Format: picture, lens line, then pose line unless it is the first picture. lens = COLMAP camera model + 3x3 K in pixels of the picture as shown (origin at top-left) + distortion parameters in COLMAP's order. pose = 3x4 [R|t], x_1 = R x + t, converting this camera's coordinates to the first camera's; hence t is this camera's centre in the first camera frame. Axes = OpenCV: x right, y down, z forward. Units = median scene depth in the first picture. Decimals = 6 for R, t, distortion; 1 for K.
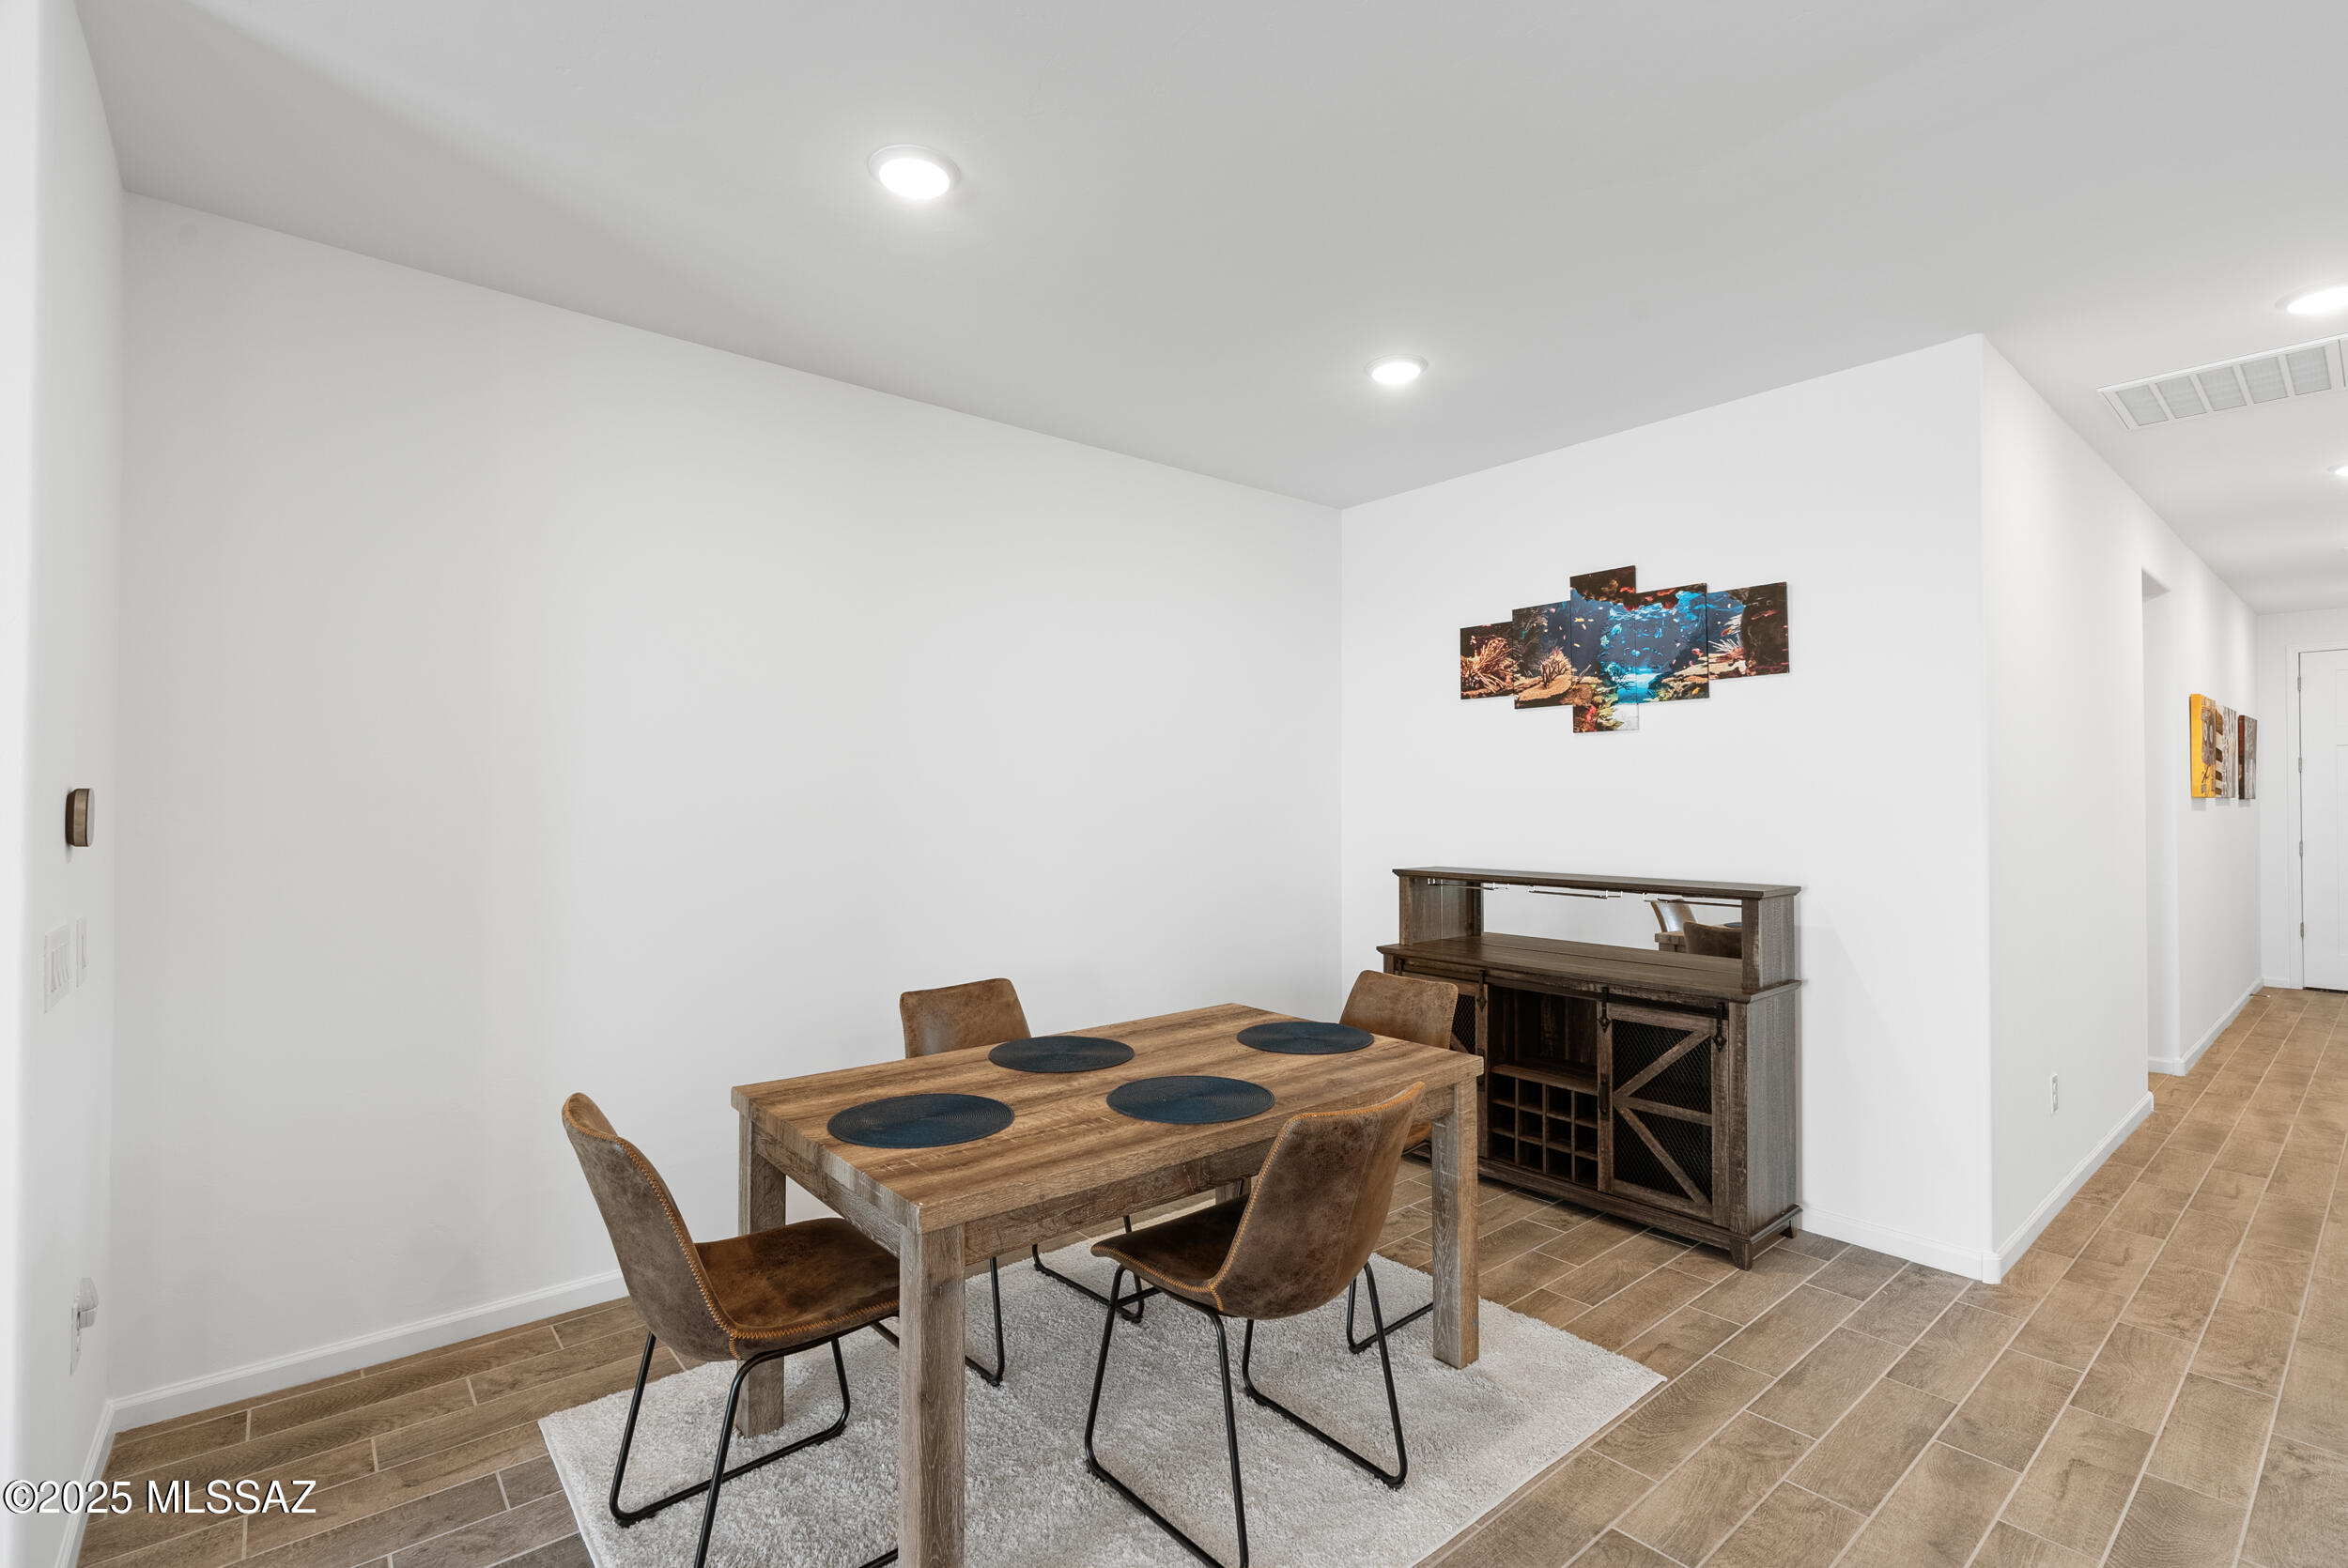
lens RADIAL K [[1069.8, 0, 1173.1], [0, 1069.8, 791.9], [0, 0, 1]] dist [-0.005051, 0.003008]
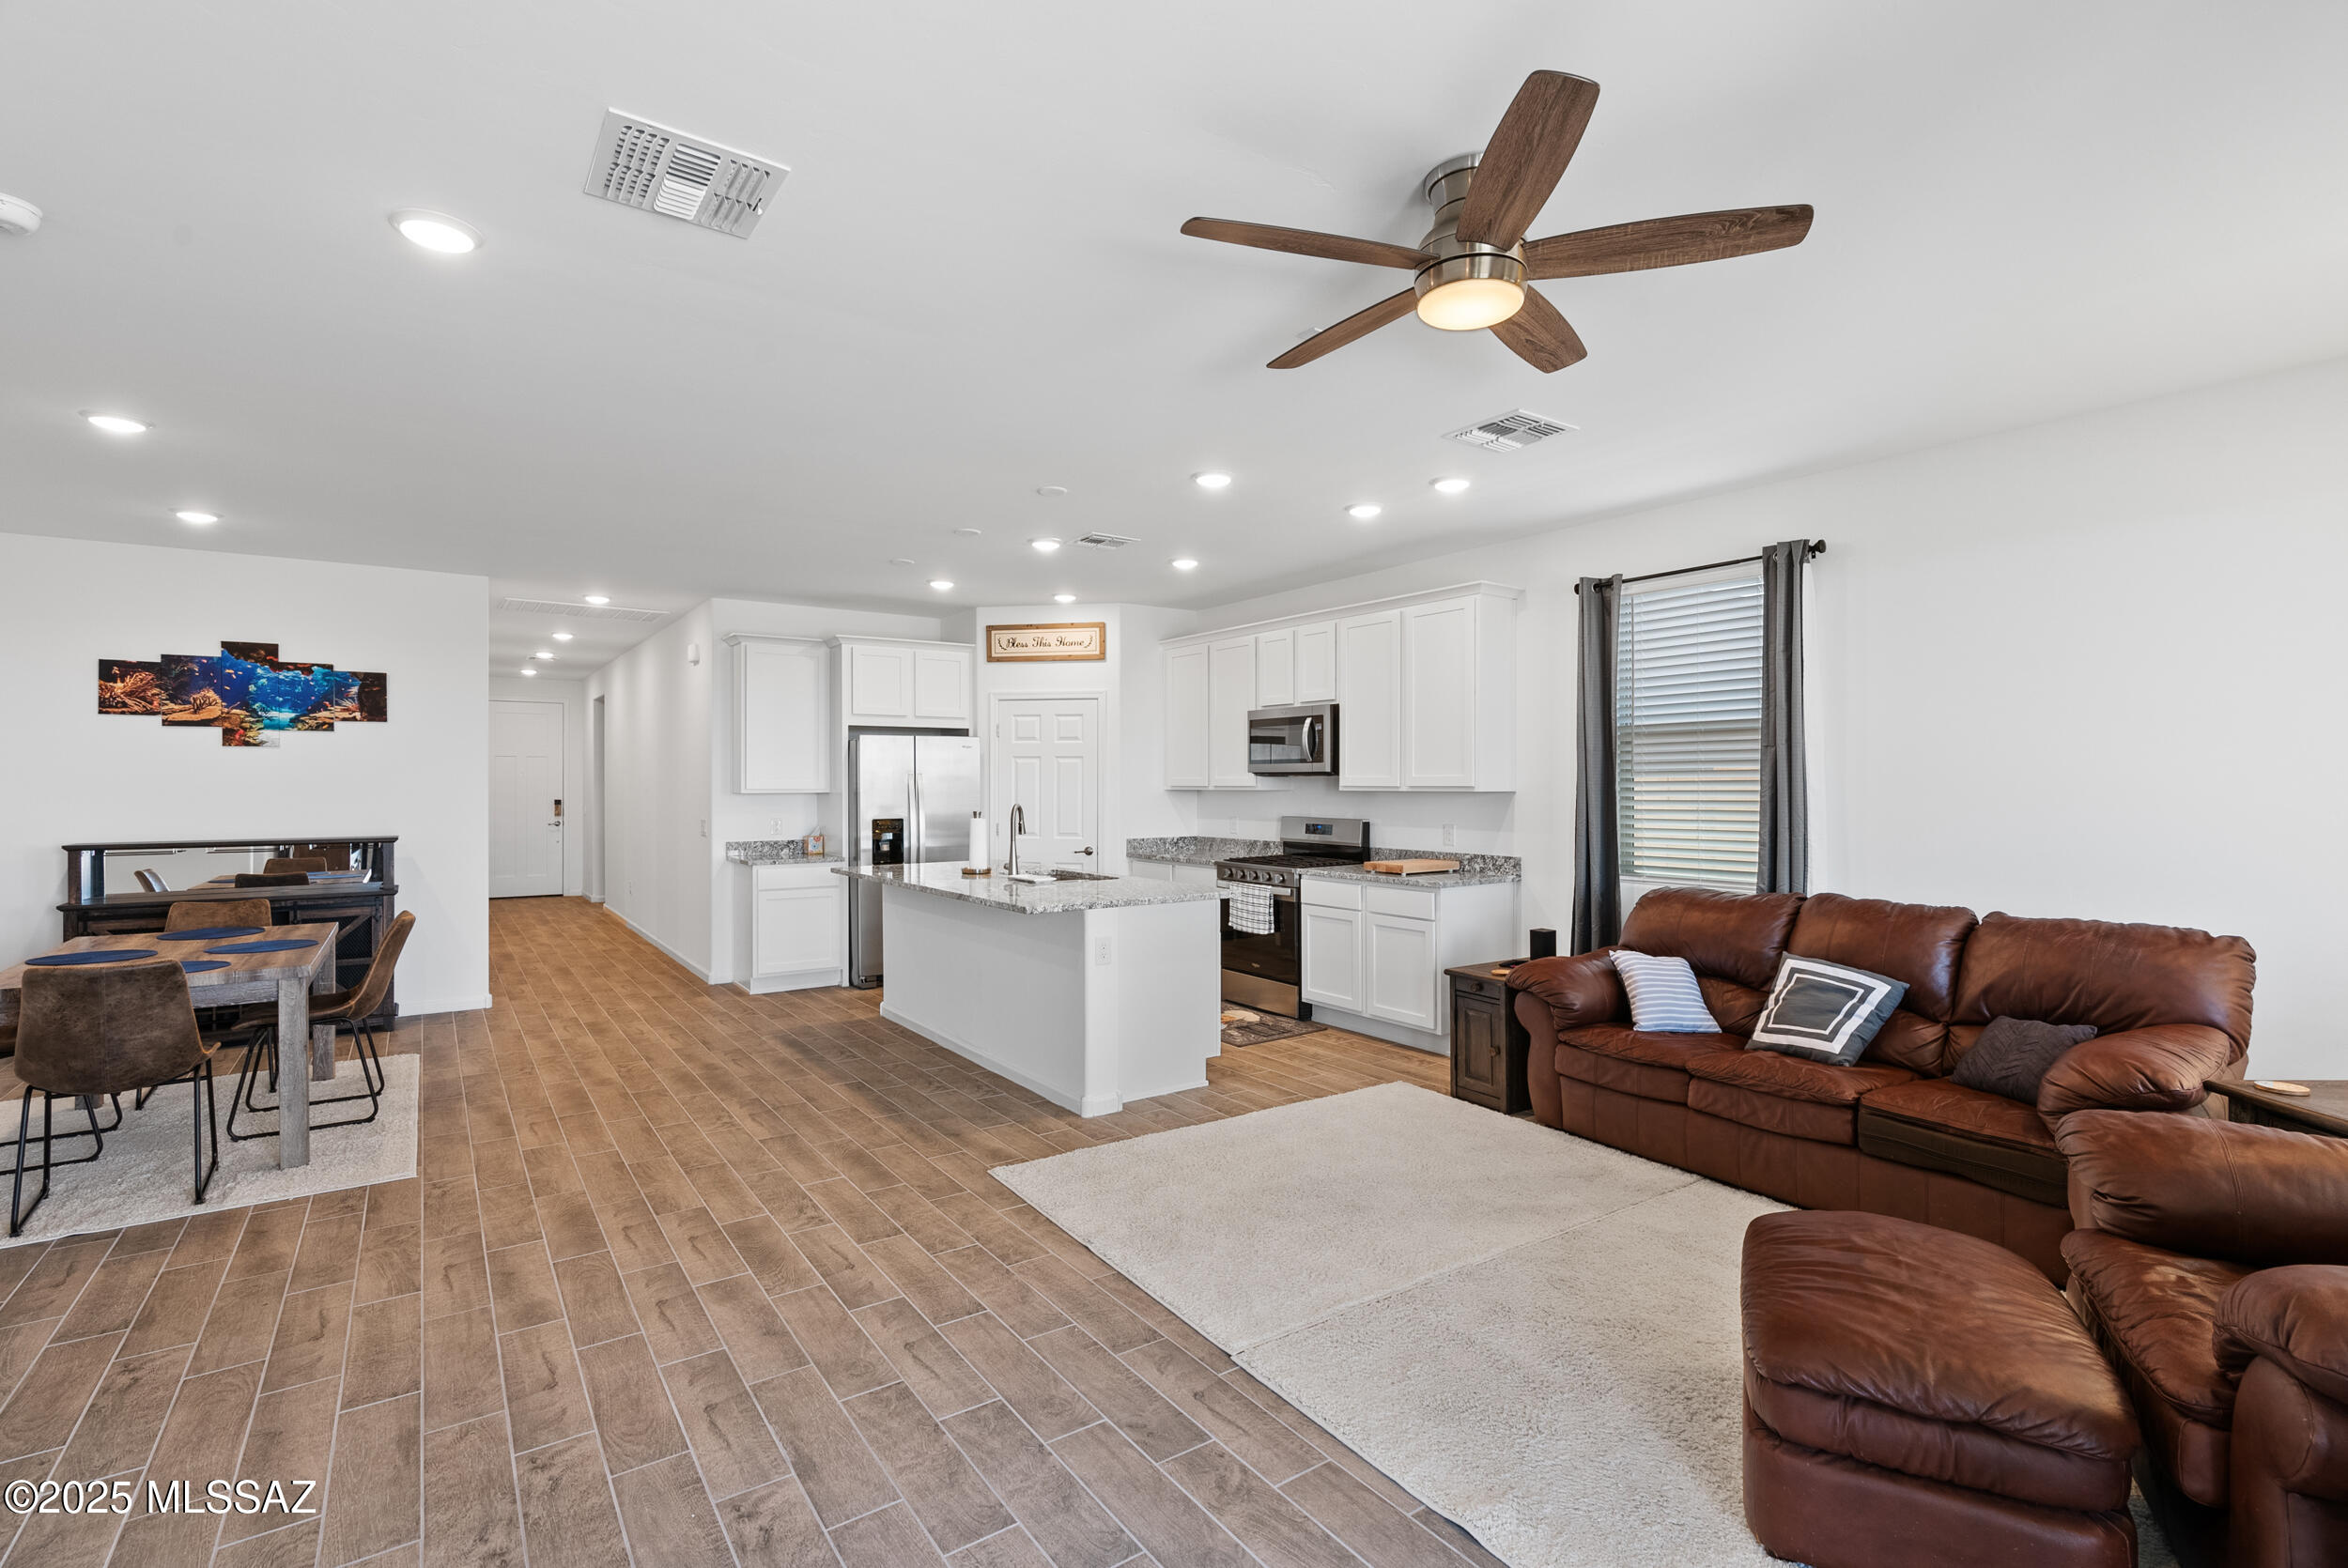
lens RADIAL K [[1069.8, 0, 1172.8], [0, 1069.8, 788.7], [0, 0, 1]] dist [-0.005051, 0.003008]
pose [[0.089050, -0.004792, 0.996016, -1.030217], [-0.007994, 0.999953, 0.005526, -0.014730], [-0.995995, -0.008454, 0.089008, -0.472152]]
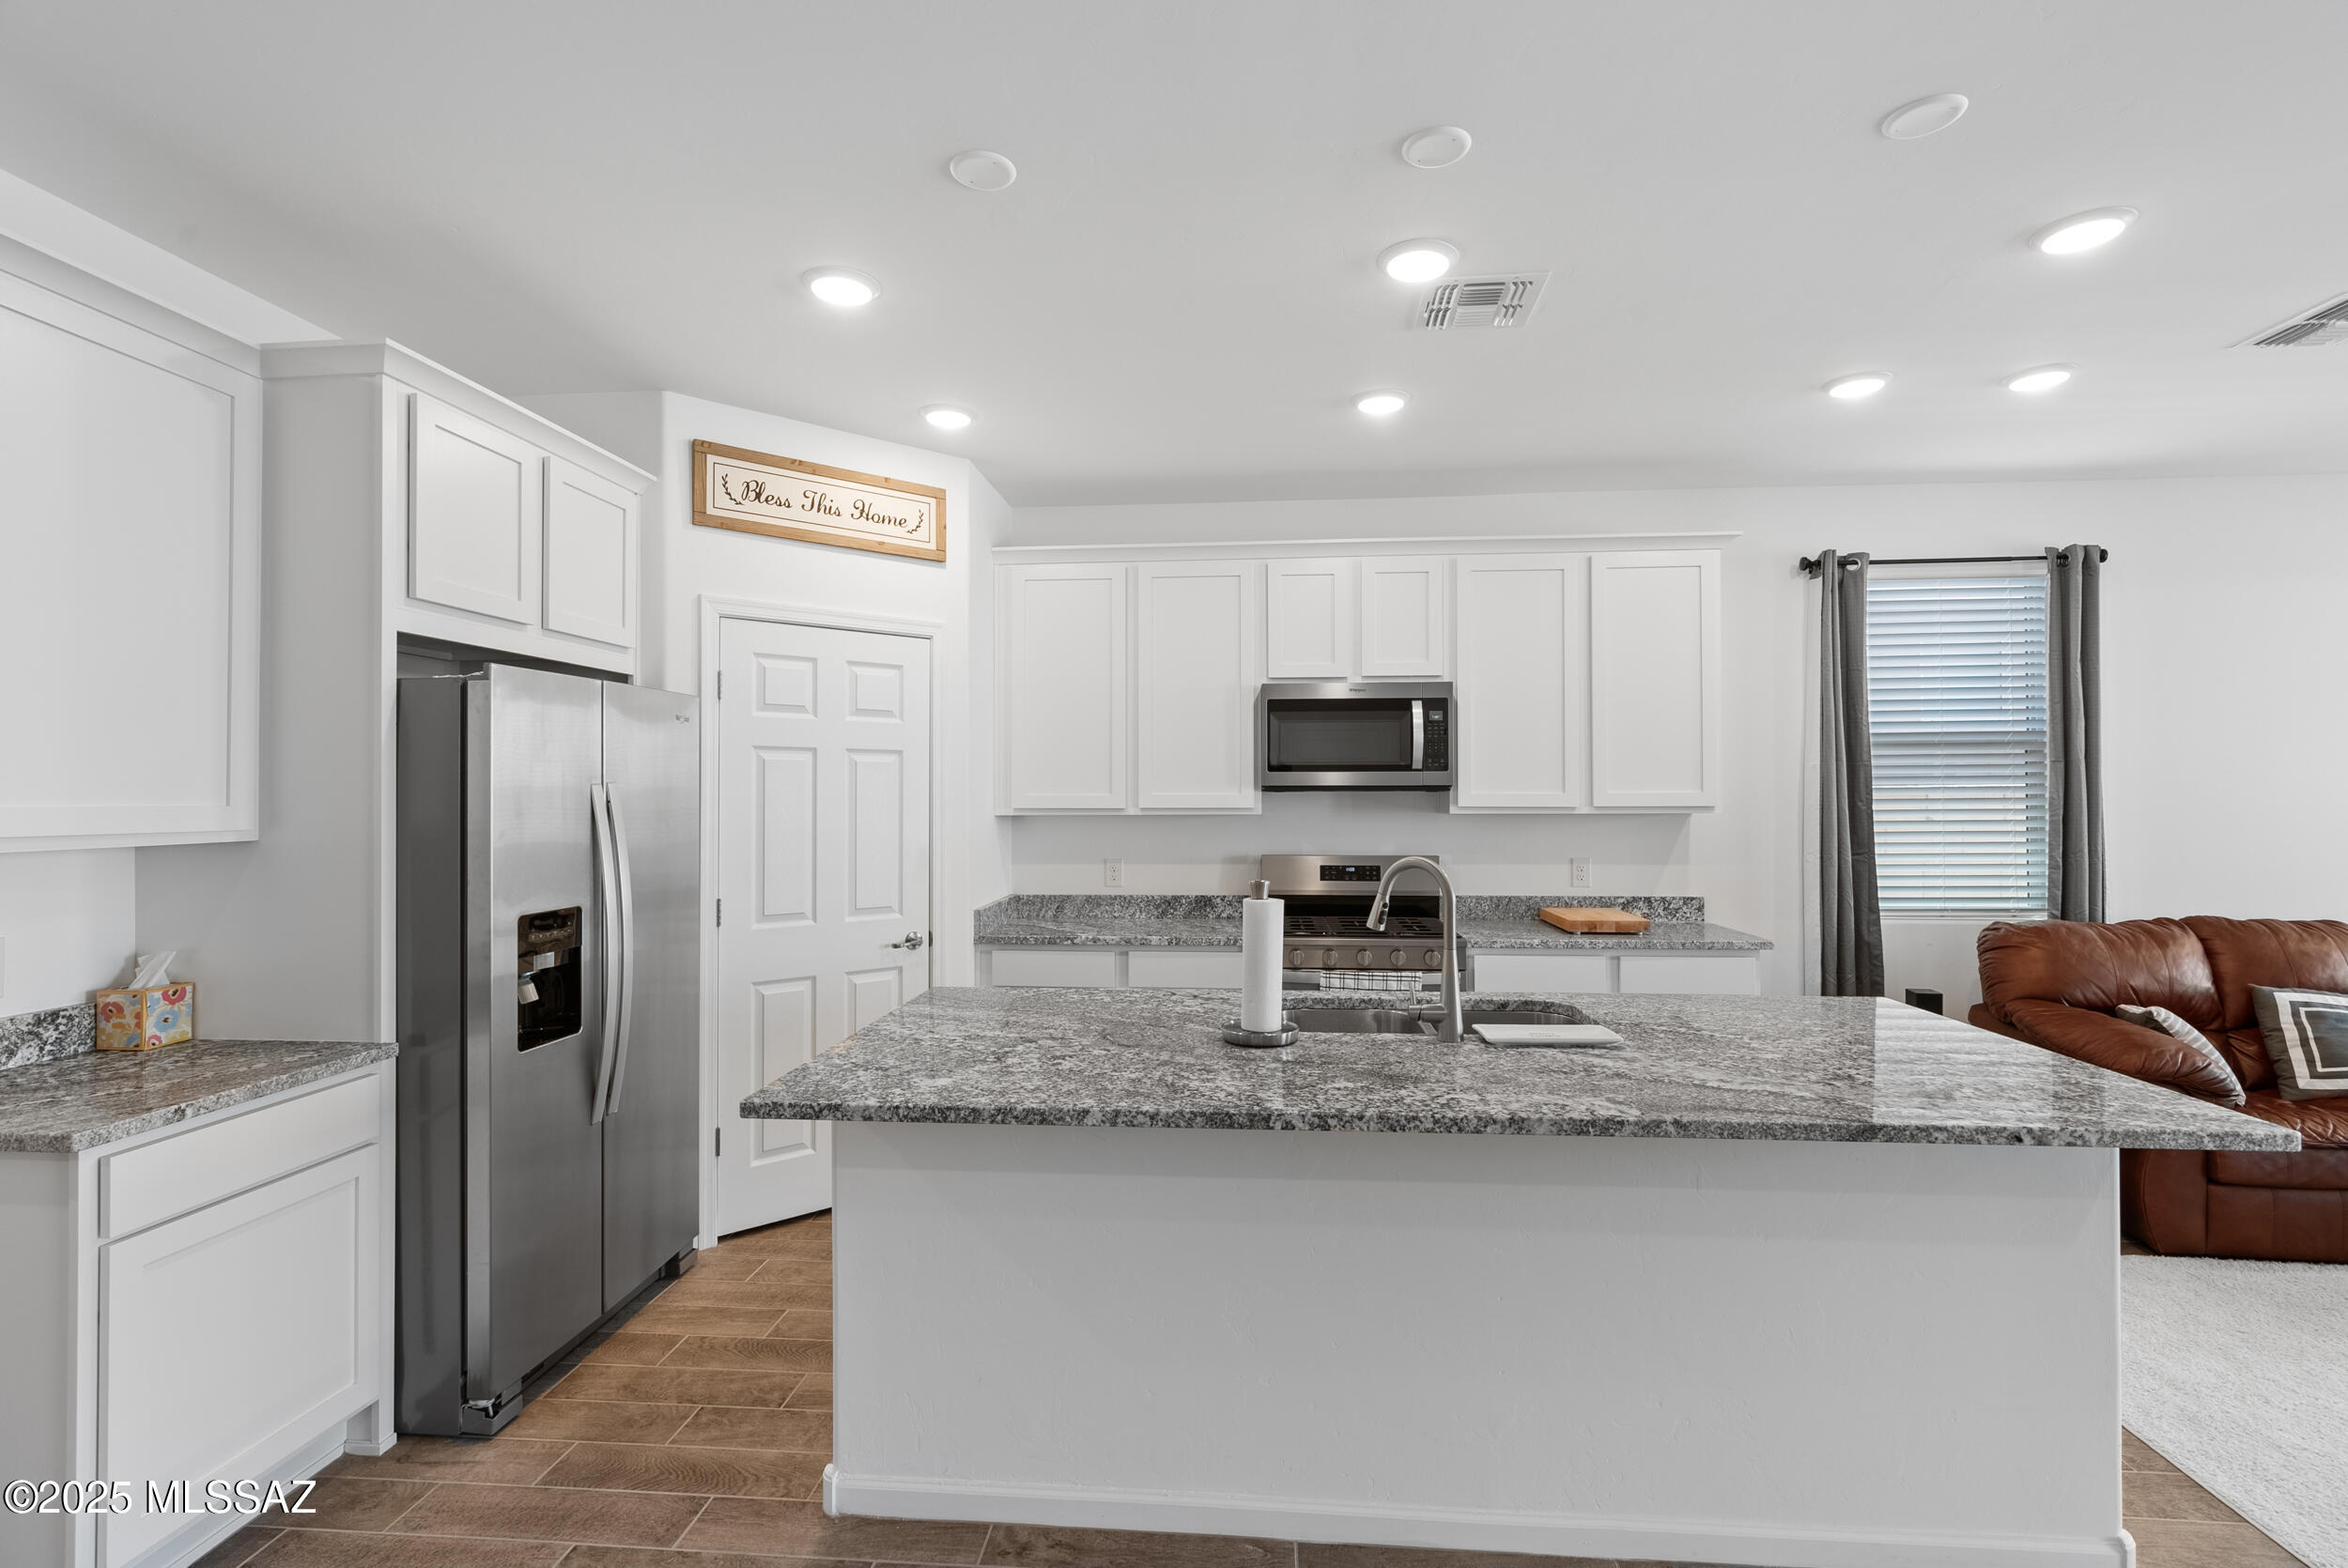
lens RADIAL K [[1069.8, 0, 1164.9], [0, 1069.8, 783.8], [0, 0, 1]] dist [-0.005051, 0.003008]
pose [[-0.707237, 0.011513, 0.706883, 0.081771], [-0.002649, 0.999817, -0.018934, -0.014159], [-0.706971, -0.015263, -0.707077, 0.406110]]
